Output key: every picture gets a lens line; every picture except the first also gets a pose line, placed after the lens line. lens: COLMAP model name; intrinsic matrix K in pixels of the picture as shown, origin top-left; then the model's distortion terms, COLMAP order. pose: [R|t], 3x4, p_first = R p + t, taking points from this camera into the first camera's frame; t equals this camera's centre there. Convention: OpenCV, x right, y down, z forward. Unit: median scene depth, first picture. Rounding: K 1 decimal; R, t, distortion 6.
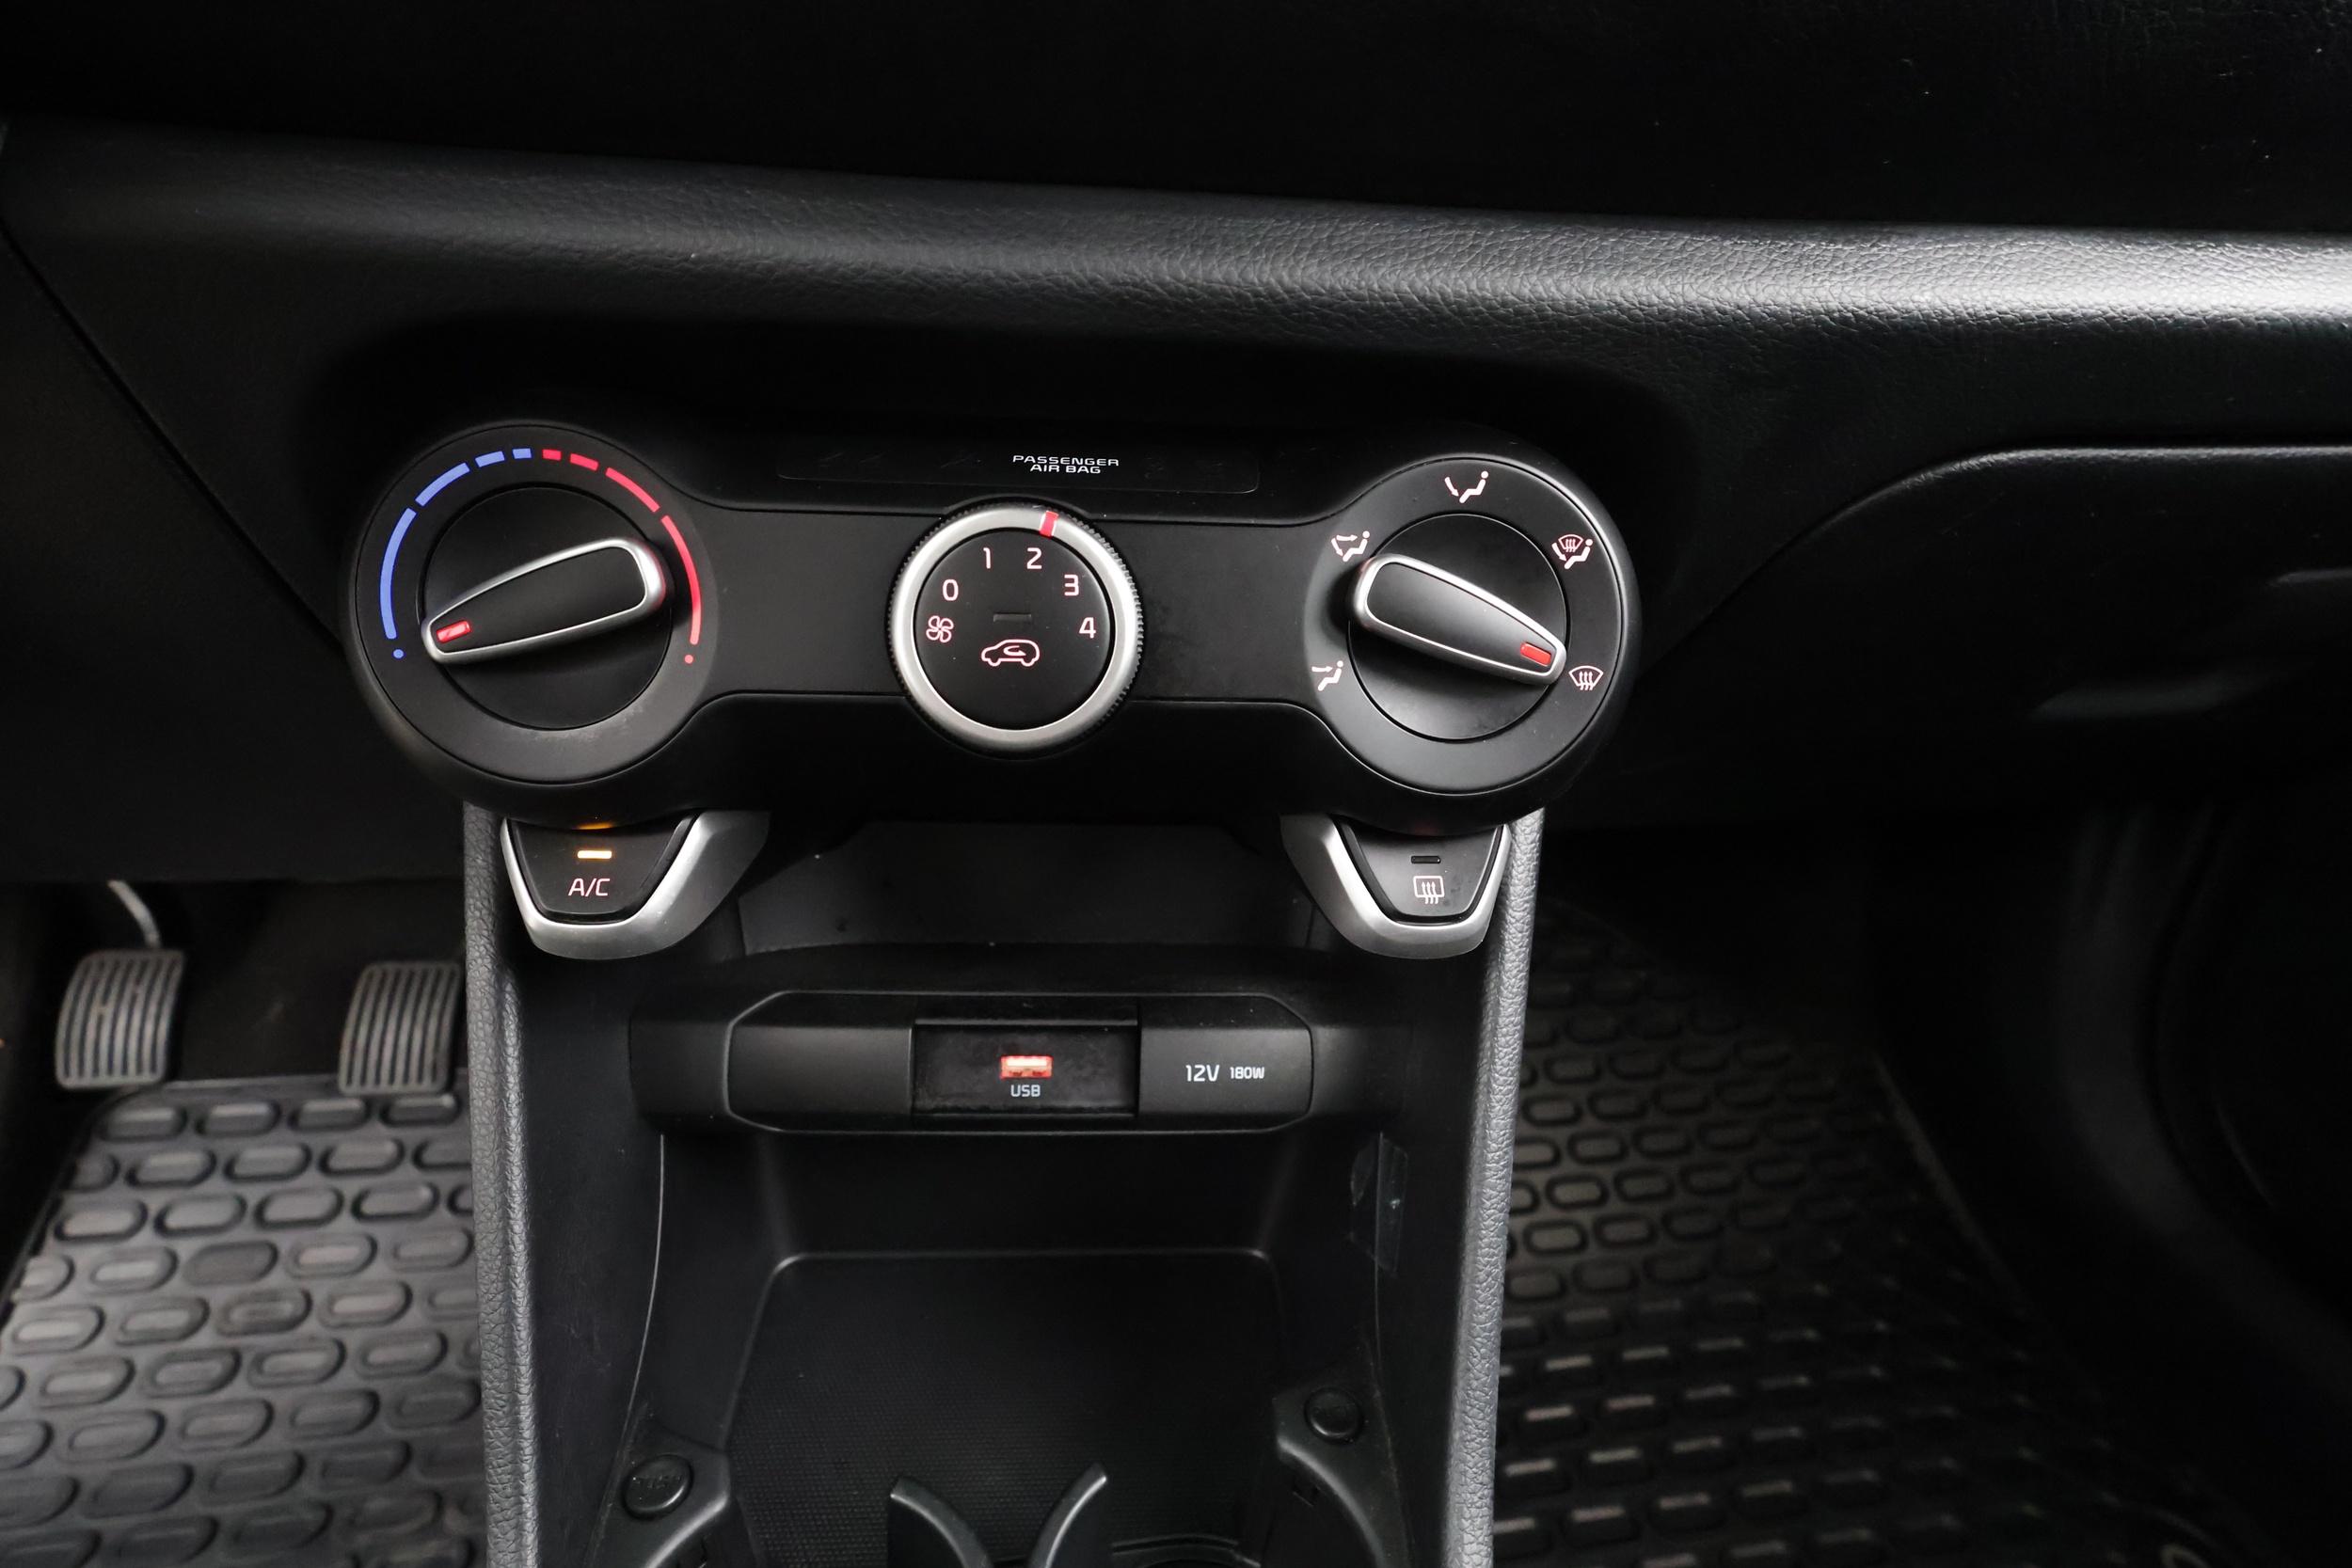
lens RADIAL K [[1086.1, 0, 1167.4], [0, 1086.1, 776.3], [0, 0, 1]] dist [-0.001024, 0.000708]
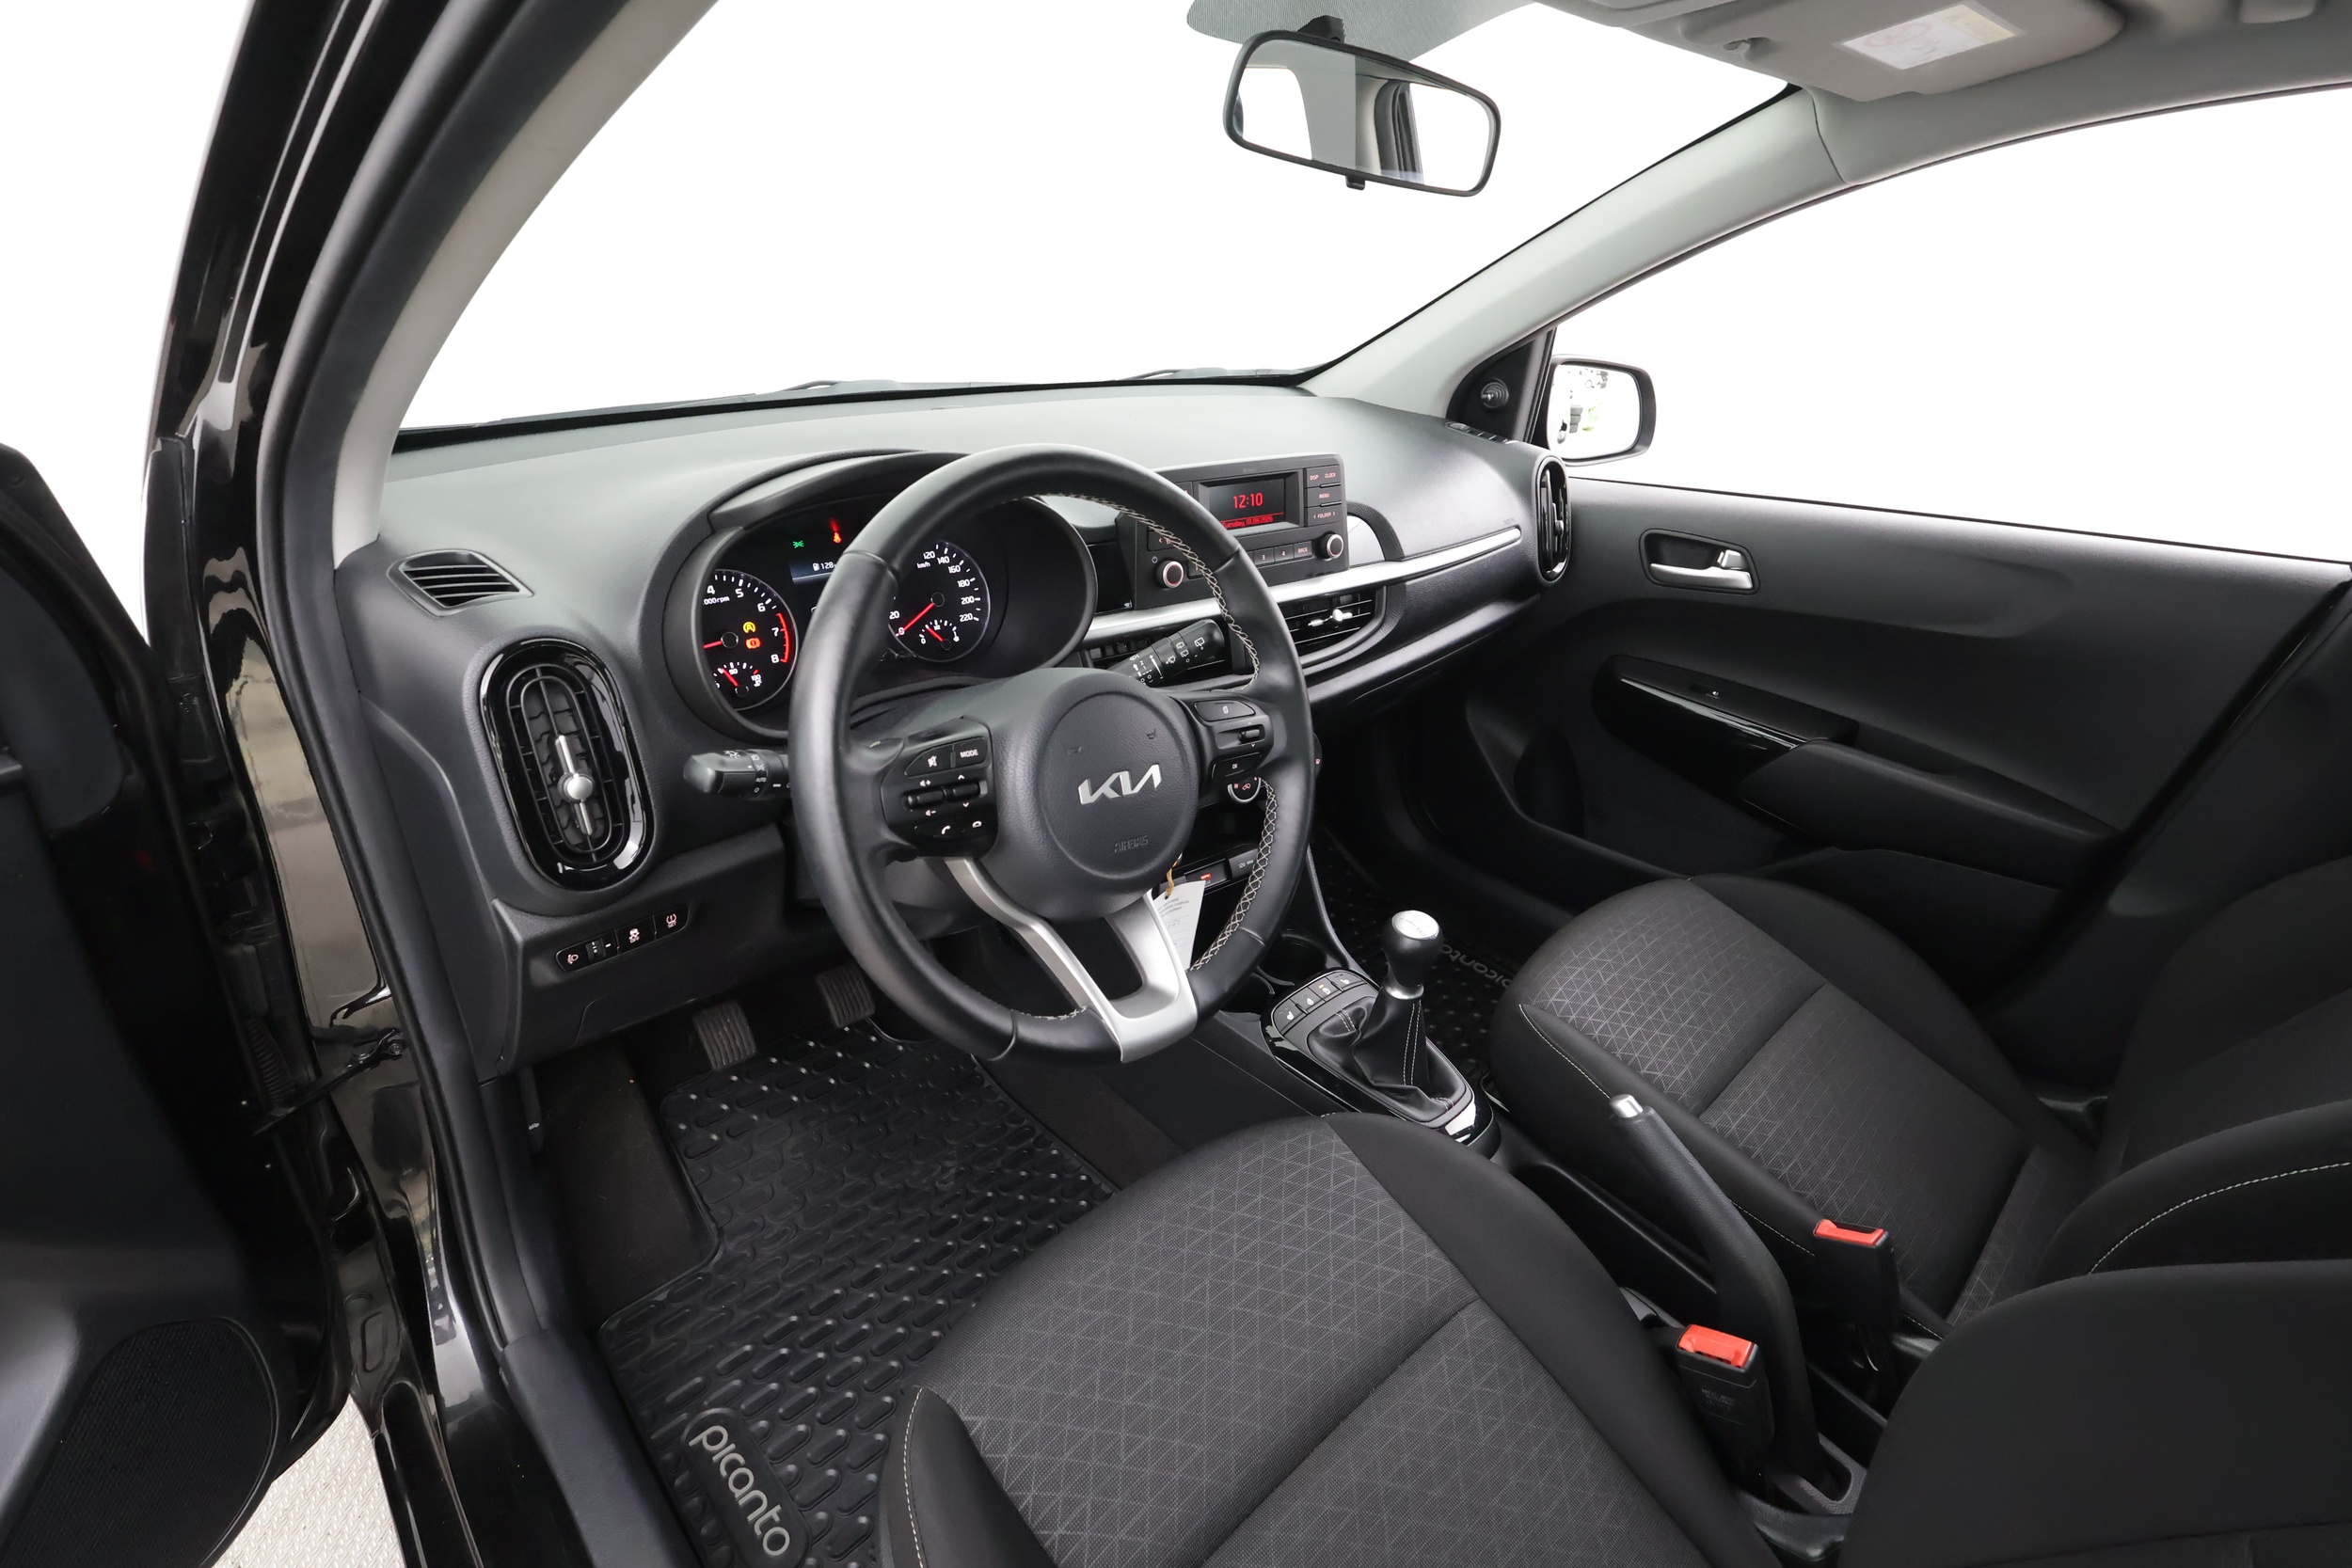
lens RADIAL K [[1086.1, 0, 1181.9], [0, 1086.1, 781.1], [0, 0, 1]] dist [-0.001024, 0.000708]
pose [[0.818226, -0.262628, 0.511403, -2.489292], [0.223573, 0.964896, 0.137808, -0.748016], [-0.529643, 0.001578, 0.848219, -2.720994]]
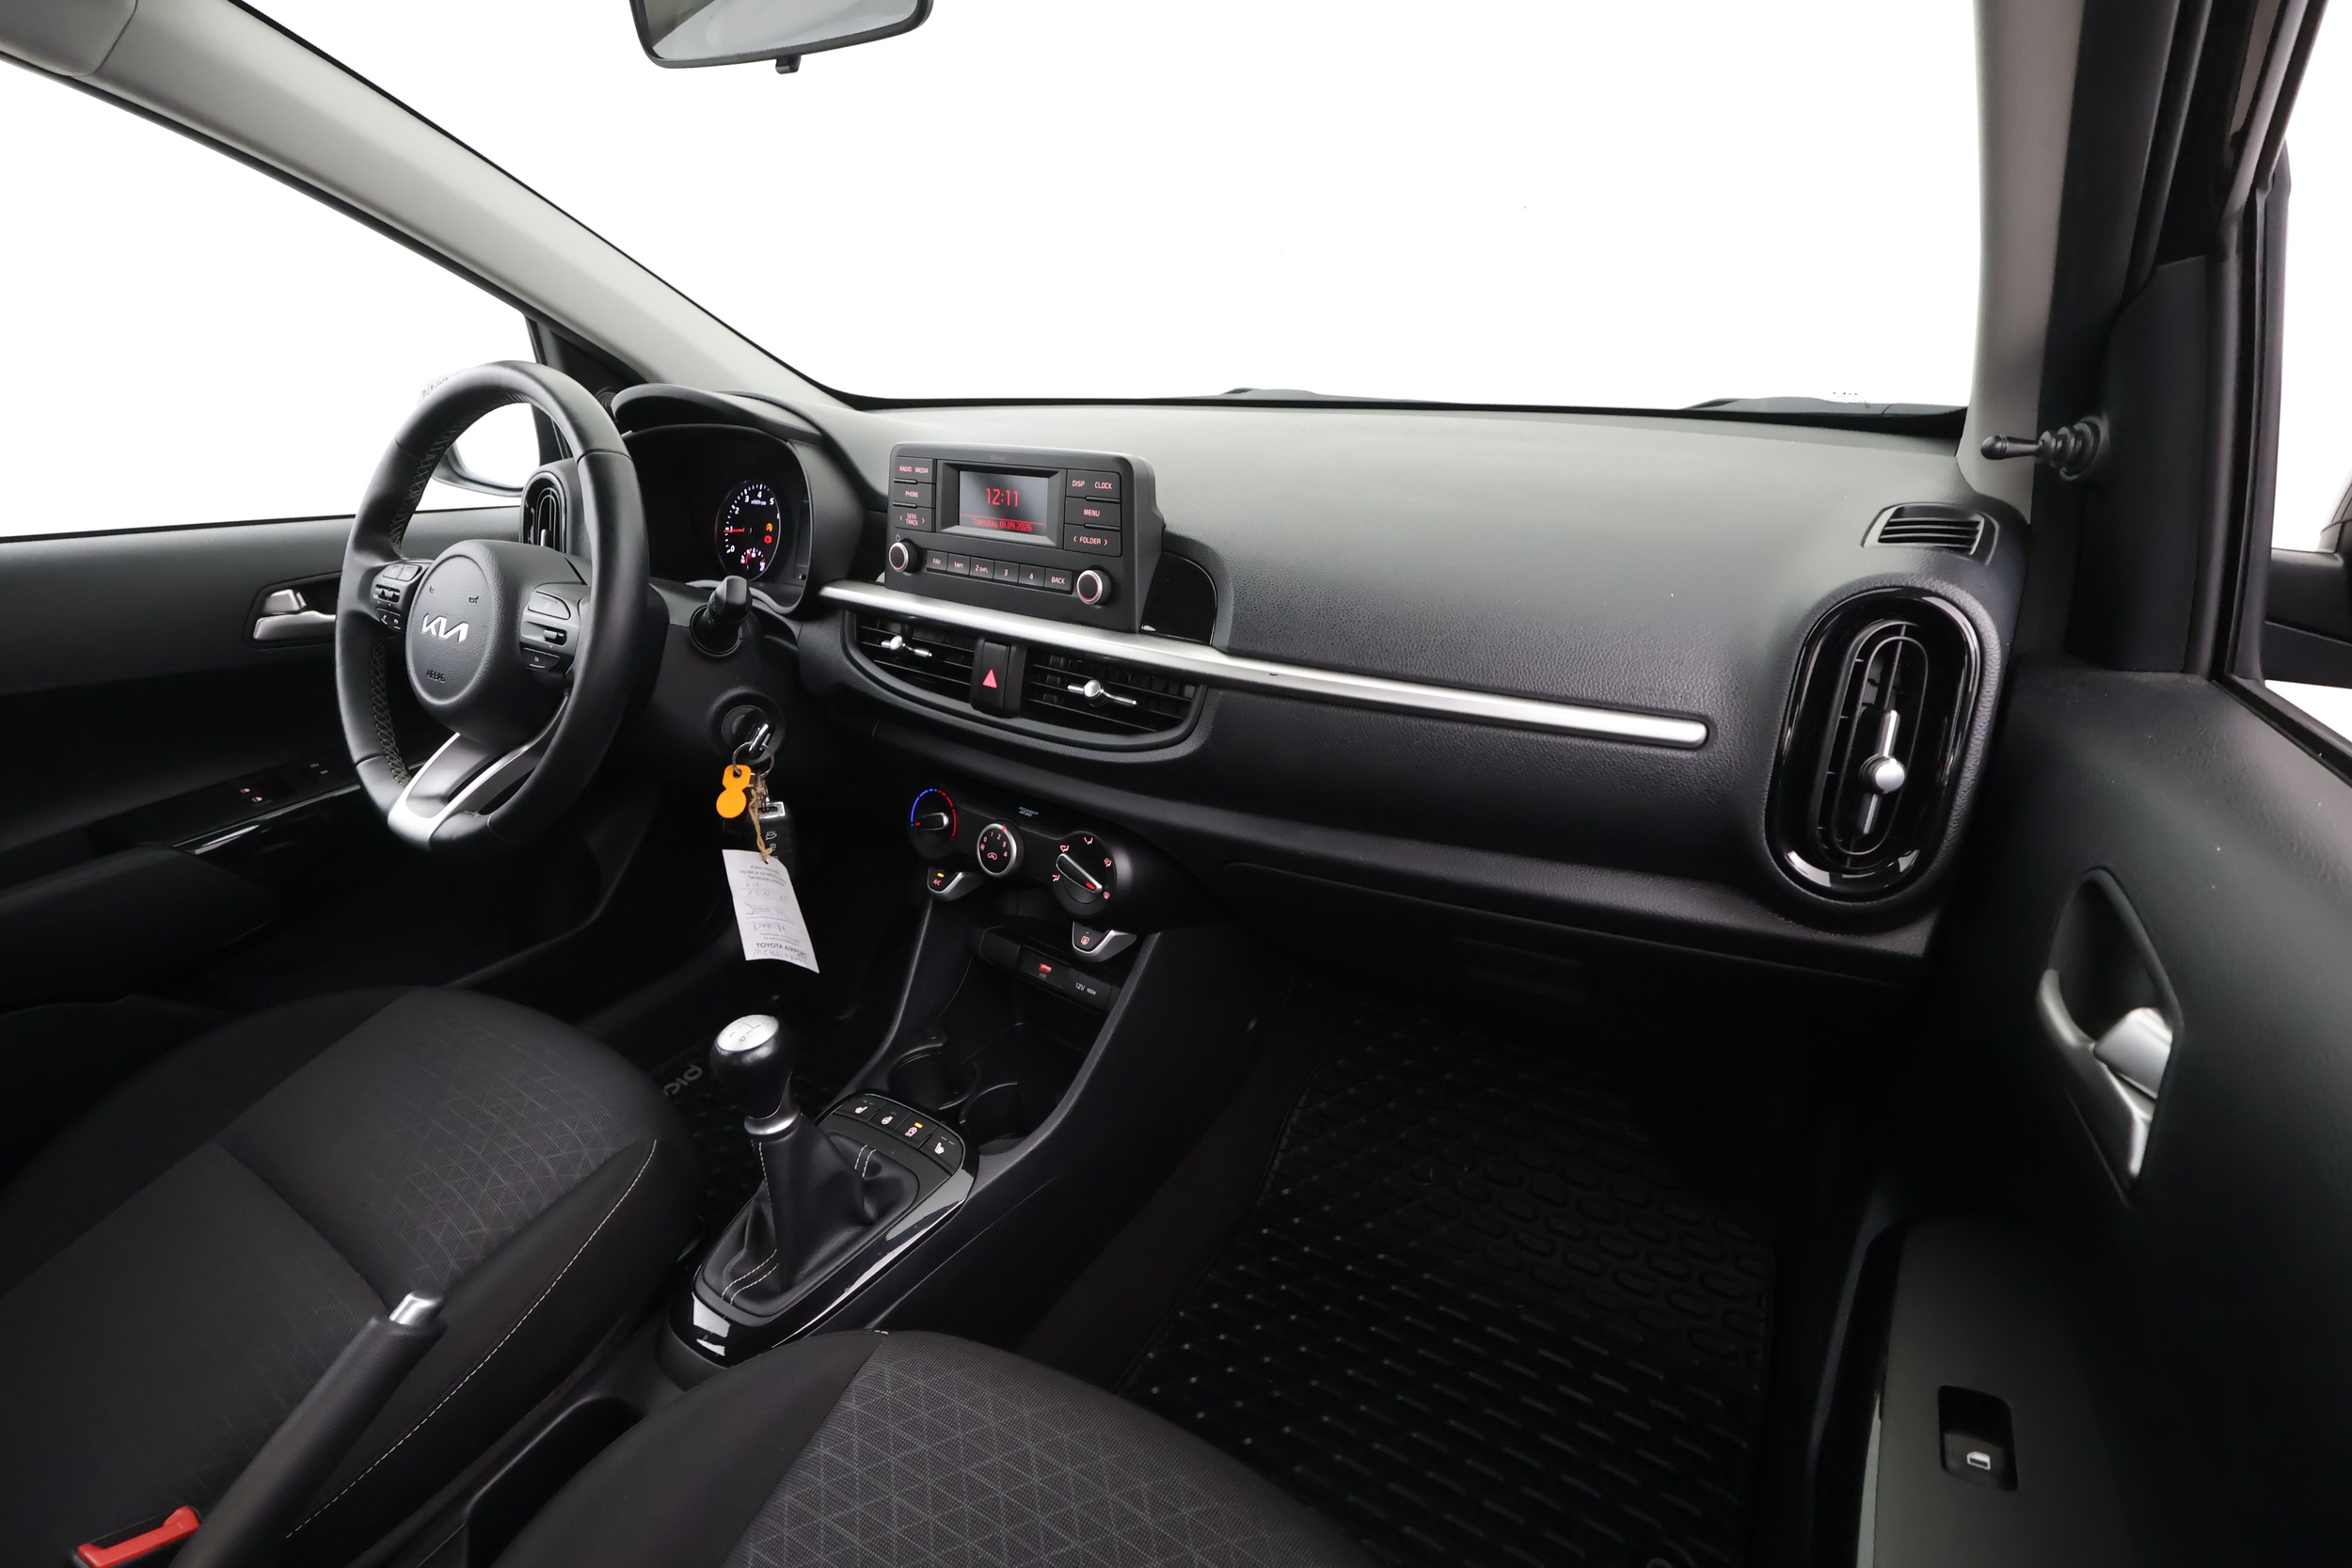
lens RADIAL K [[1086.1, 0, 1166.4], [0, 1086.1, 780.1], [0, 0, 1]] dist [-0.001024, 0.000708]
pose [[0.749679, 0.197269, -0.631717, 2.400834], [-0.216371, 0.975143, 0.047738, -0.596312], [0.625432, 0.100897, 0.773728, -1.554925]]
